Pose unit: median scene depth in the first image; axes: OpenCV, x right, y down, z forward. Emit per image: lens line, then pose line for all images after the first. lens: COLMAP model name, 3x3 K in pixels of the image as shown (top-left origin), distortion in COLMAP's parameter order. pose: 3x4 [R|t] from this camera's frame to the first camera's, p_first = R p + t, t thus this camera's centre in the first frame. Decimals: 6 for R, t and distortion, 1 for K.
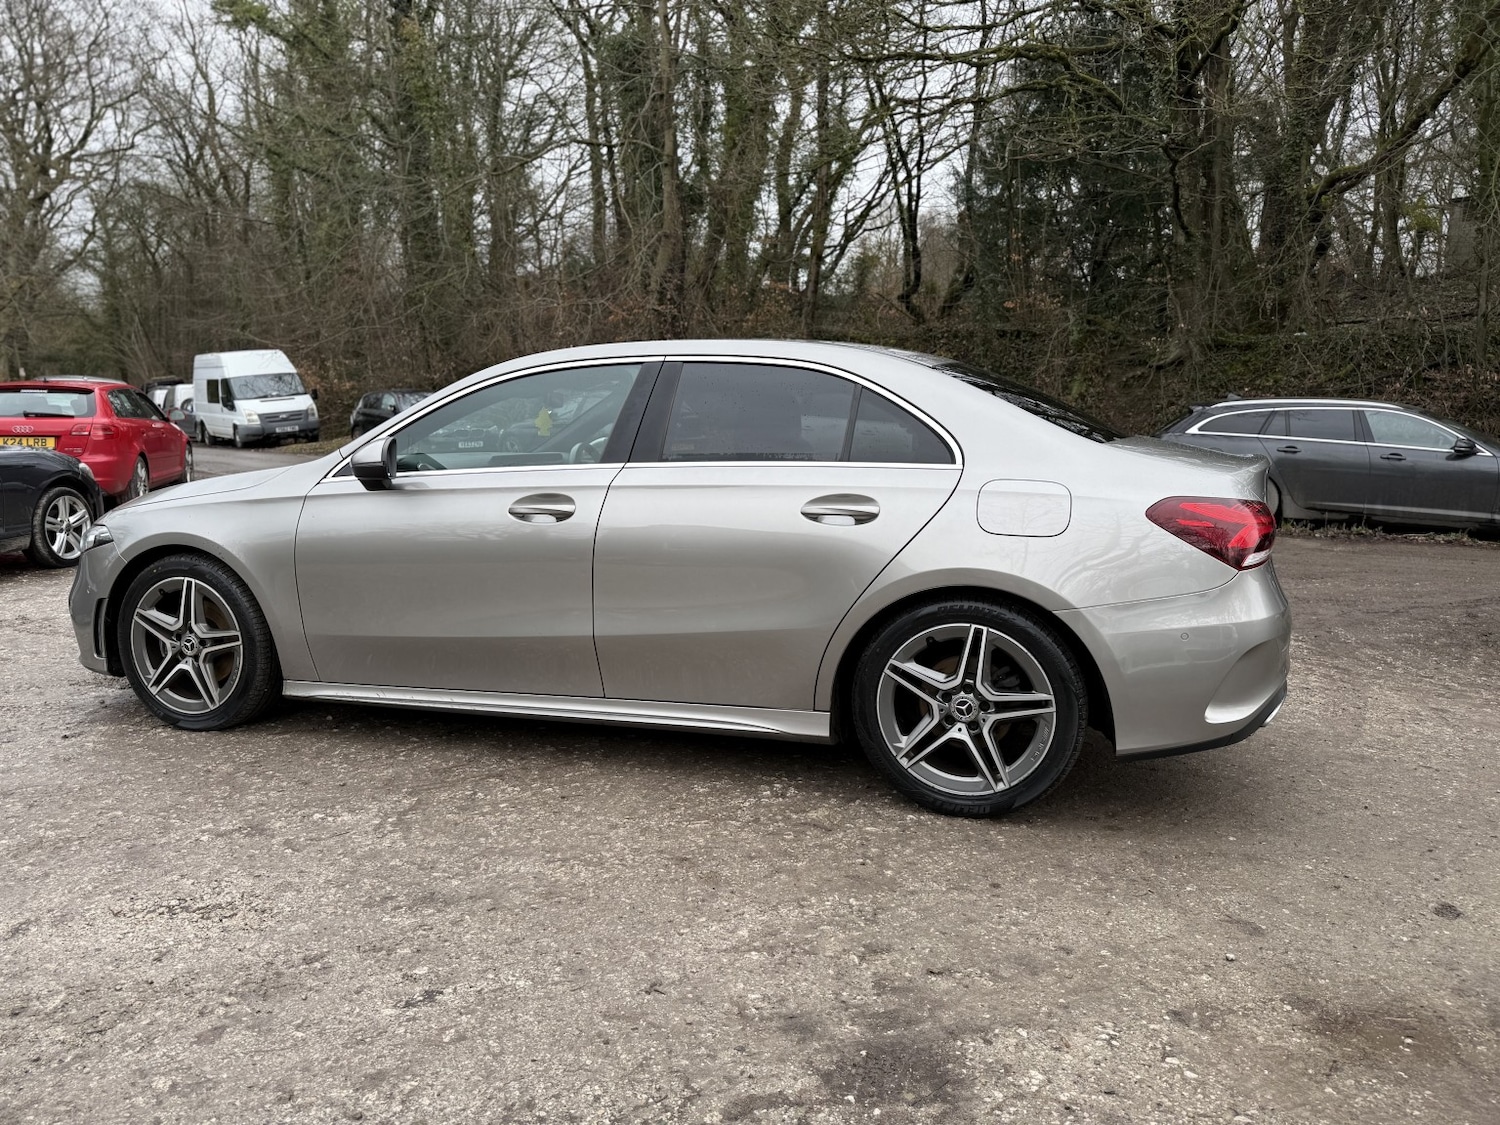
lens RADIAL K [[1046.4, 0, 747.6], [0, 1046.4, 570.0], [0, 0, 1]] dist [0.127746, -0.229674]
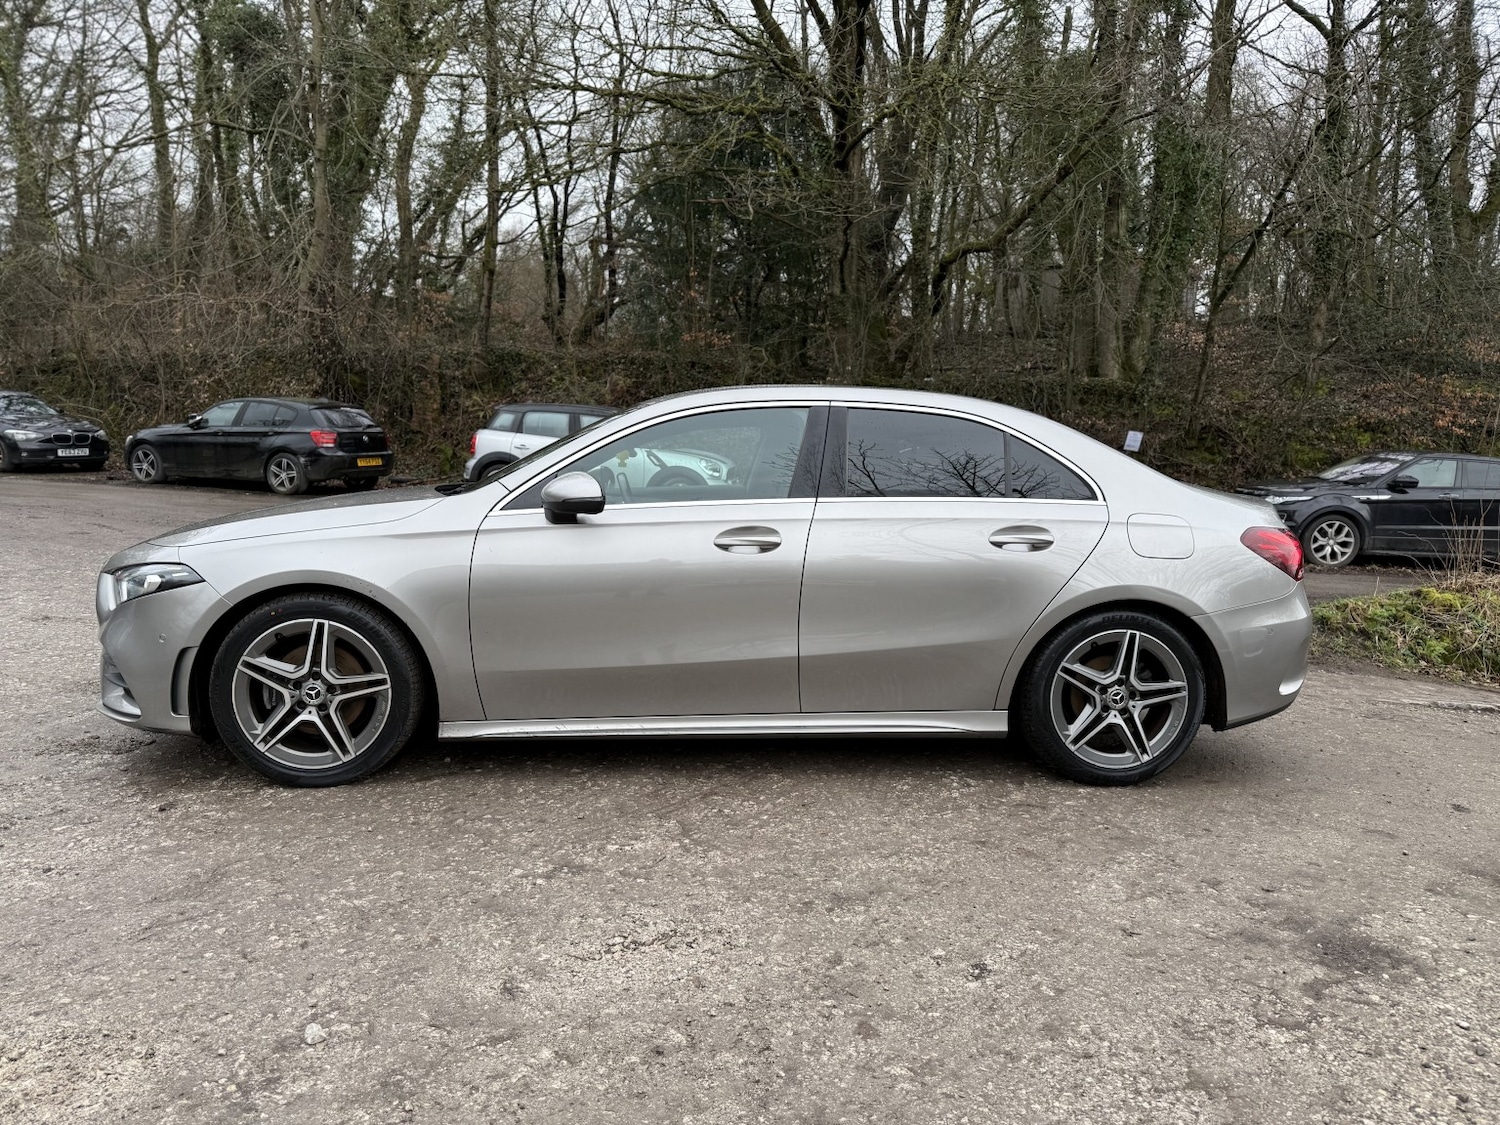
lens RADIAL K [[1046.4, 0, 747.6], [0, 1046.4, 570.0], [0, 0, 1]] dist [0.127746, -0.229674]
pose [[0.920066, -0.022419, 0.391121, -0.617823], [0.028108, 0.999566, -0.008826, -0.018822], [-0.390753, 0.019114, 0.920297, 0.017770]]
